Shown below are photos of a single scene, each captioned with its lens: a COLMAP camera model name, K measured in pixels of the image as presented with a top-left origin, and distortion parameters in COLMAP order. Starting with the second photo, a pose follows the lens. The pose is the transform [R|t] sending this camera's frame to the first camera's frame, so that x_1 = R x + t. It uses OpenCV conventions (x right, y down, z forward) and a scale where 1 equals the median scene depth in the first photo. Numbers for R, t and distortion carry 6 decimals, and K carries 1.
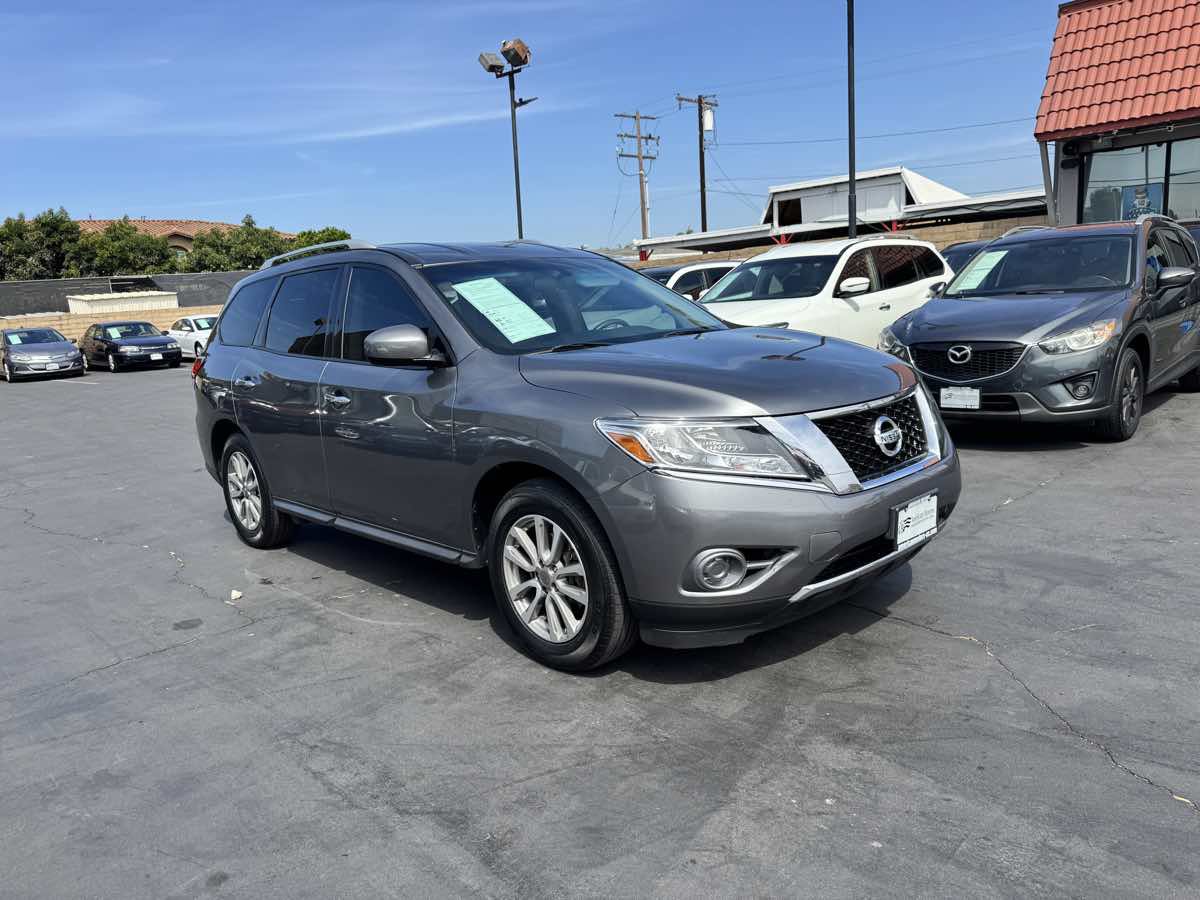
lens RADIAL K [[849.3, 0, 596.5], [0, 849.3, 452.8], [0, 0, 1]] dist [0.035690, -0.040690]
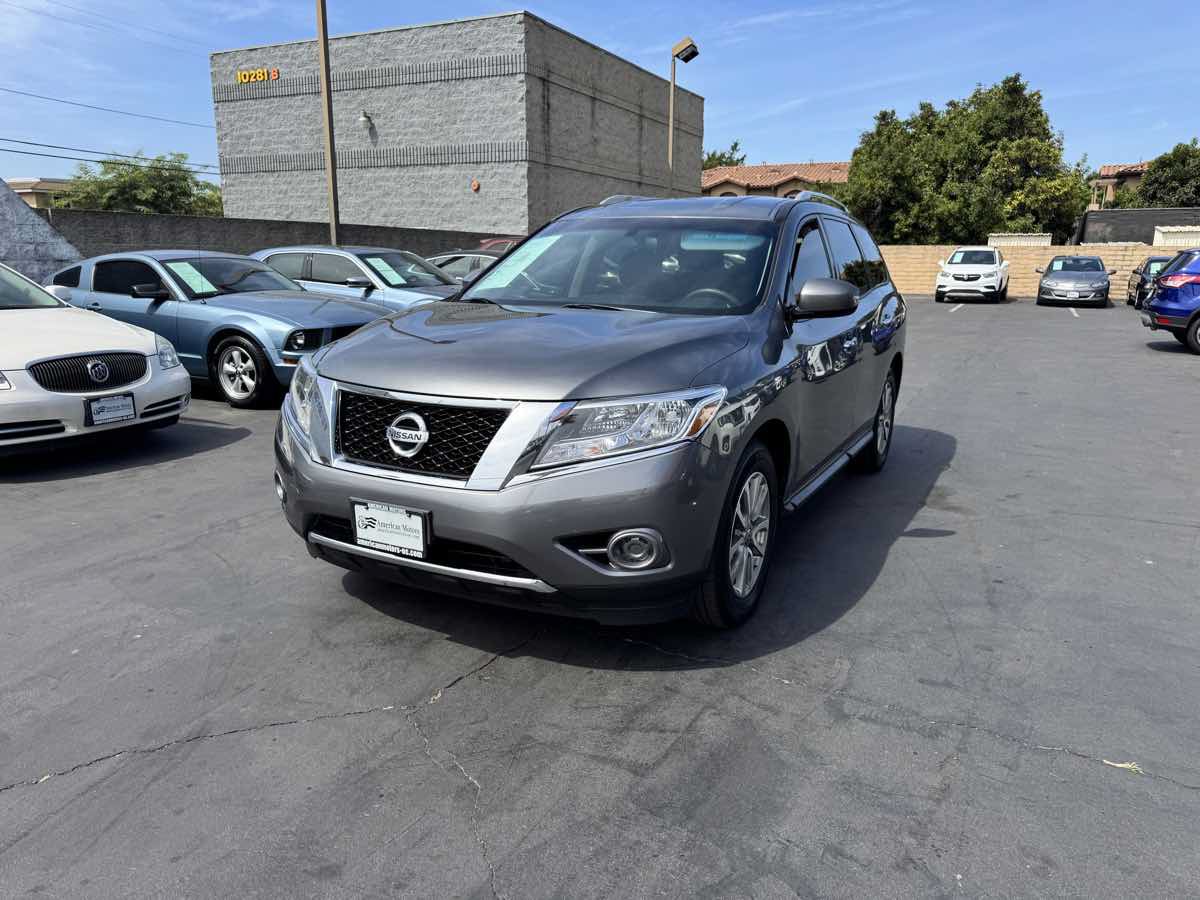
lens RADIAL K [[849.3, 0, 605.8], [0, 849.3, 457.0], [0, 0, 1]] dist [0.035690, -0.040690]
pose [[0.325860, 0.292715, -0.898962, 0.908008], [-0.212550, 0.949202, 0.232028, -0.185962], [0.921215, 0.115466, 0.371524, 0.628368]]
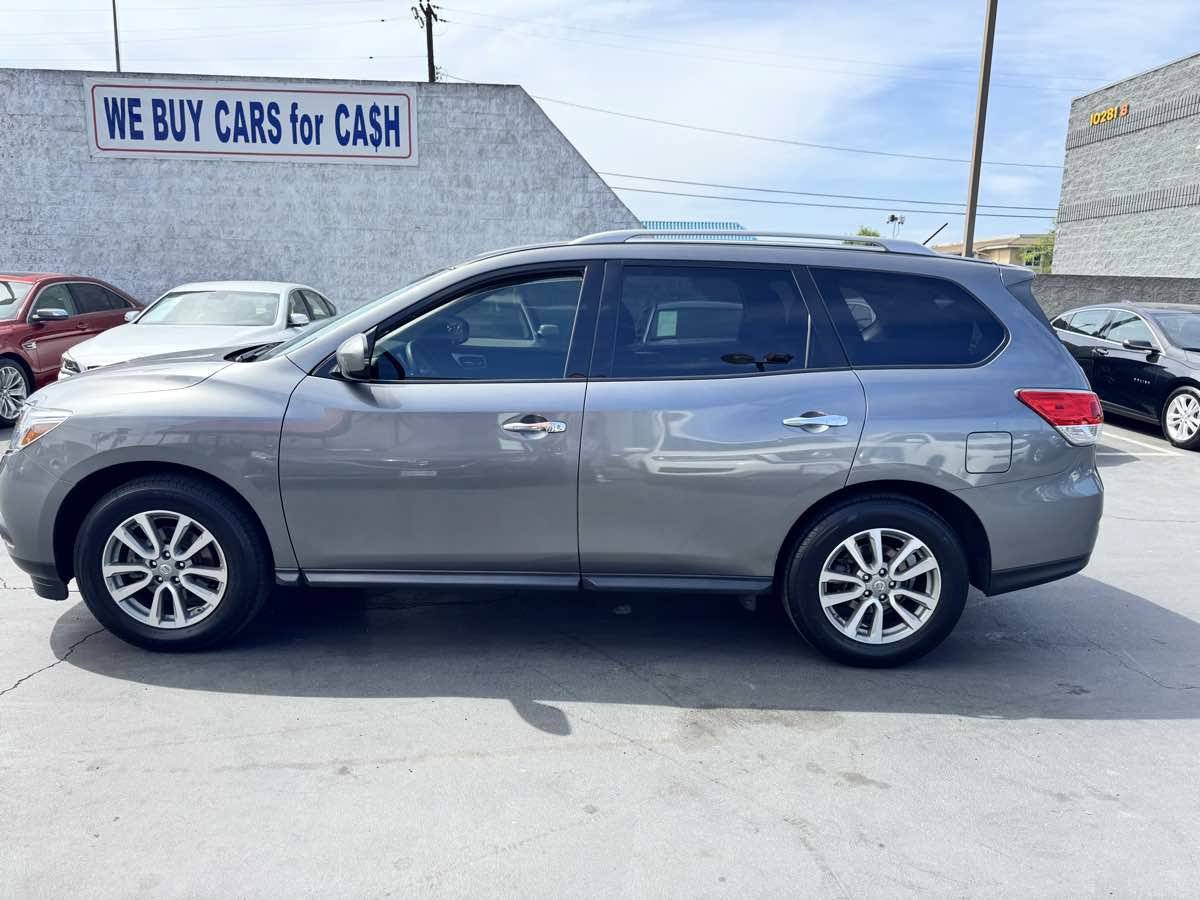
lens RADIAL K [[849.3, 0, 604.0], [0, 849.3, 455.3], [0, 0, 1]] dist [0.035690, -0.040690]
pose [[-0.677616, 0.199162, -0.707934, 0.545106], [-0.111533, 0.923665, 0.366609, -0.411730], [0.726909, 0.327379, -0.603677, 1.803086]]
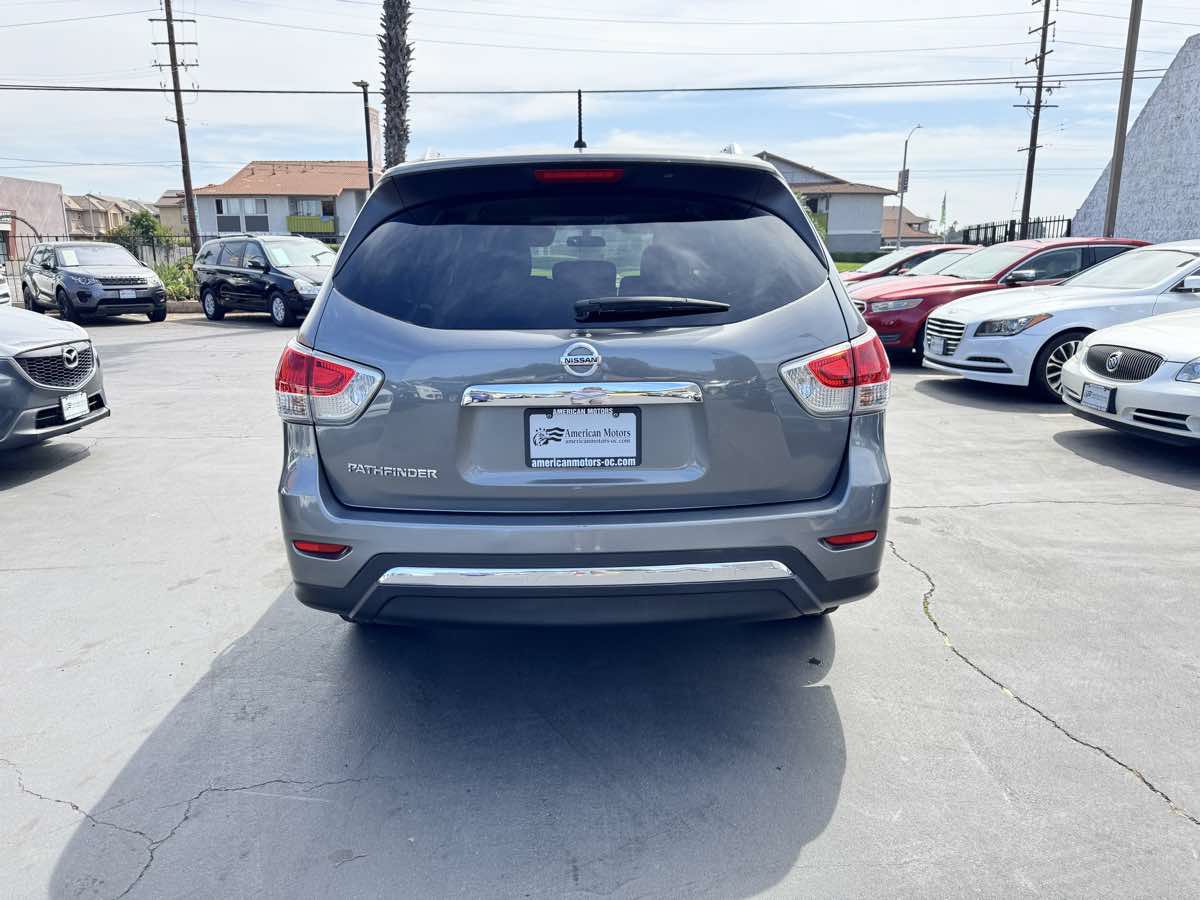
lens RADIAL K [[849.3, 0, 595.3], [0, 849.3, 451.1], [0, 0, 1]] dist [0.035690, -0.040690]
pose [[-0.725406, -0.071413, 0.684607, -0.897690], [0.191729, 0.934277, 0.300611, -0.282424], [-0.661080, 0.349324, -0.664038, 1.894051]]
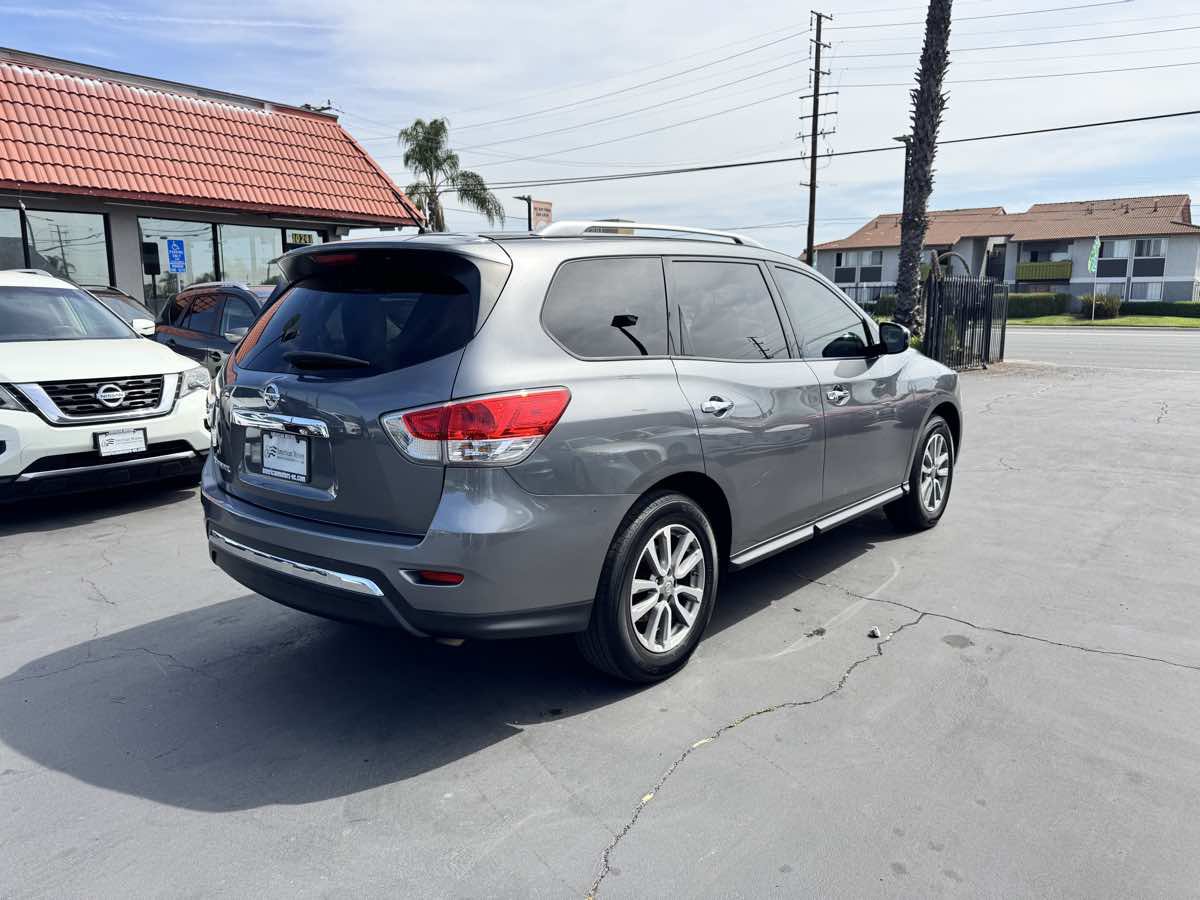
lens RADIAL K [[849.3, 0, 603.6], [0, 849.3, 450.0], [0, 0, 1]] dist [0.035690, -0.040690]
pose [[-0.116301, -0.086884, 0.989407, -1.259671], [0.197439, 0.974263, 0.108762, -0.161698], [-0.973392, 0.207997, -0.096153, 1.353077]]
